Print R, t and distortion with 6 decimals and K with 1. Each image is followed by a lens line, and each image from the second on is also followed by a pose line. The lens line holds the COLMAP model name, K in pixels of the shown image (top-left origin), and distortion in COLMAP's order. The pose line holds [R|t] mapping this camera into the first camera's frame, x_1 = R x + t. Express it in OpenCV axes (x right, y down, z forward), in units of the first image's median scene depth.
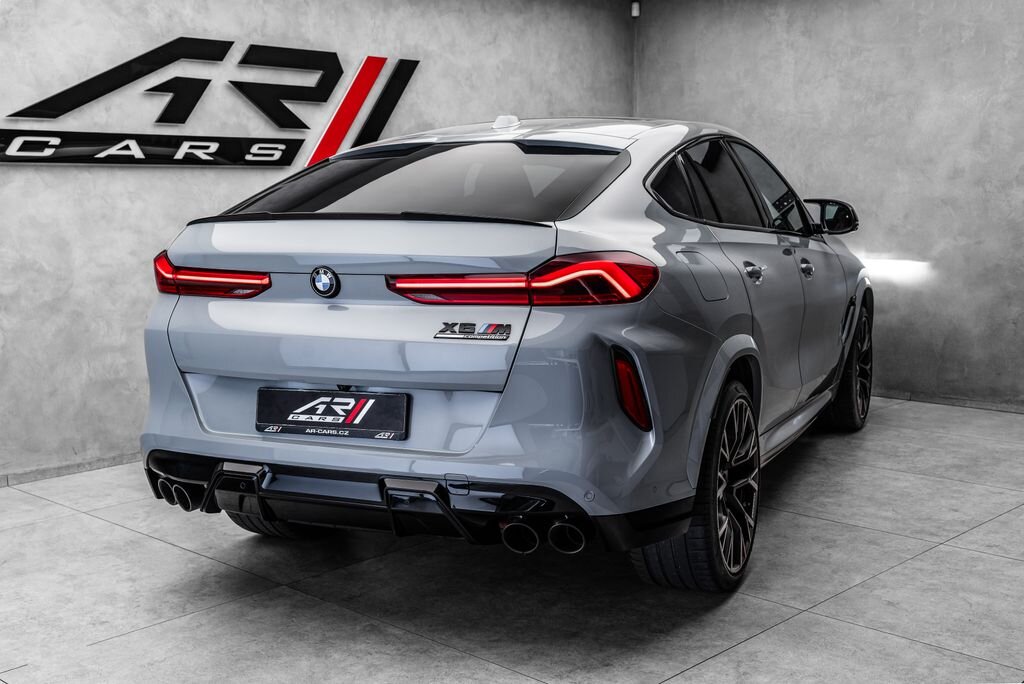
lens RADIAL K [[1240.2, 0, 505.2], [0, 1240.2, 339.3], [0, 0, 1]] dist [0.090179, 0.000000]
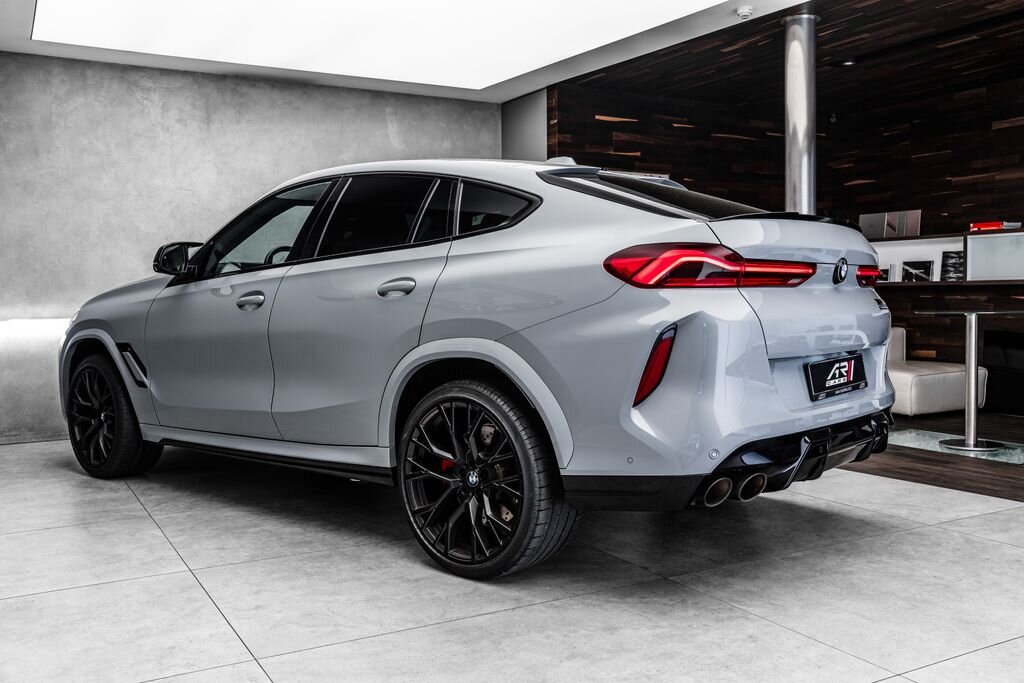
lens RADIAL K [[963.3, 0, 506.4], [0, 963.3, 336.8], [0, 0, 1]] dist [0.003133, 0.000000]
pose [[0.233972, -0.027160, 0.971864, -0.554385], [0.121782, 0.992556, -0.001580, -0.009037], [-0.964586, 0.118725, 0.235538, 0.519729]]
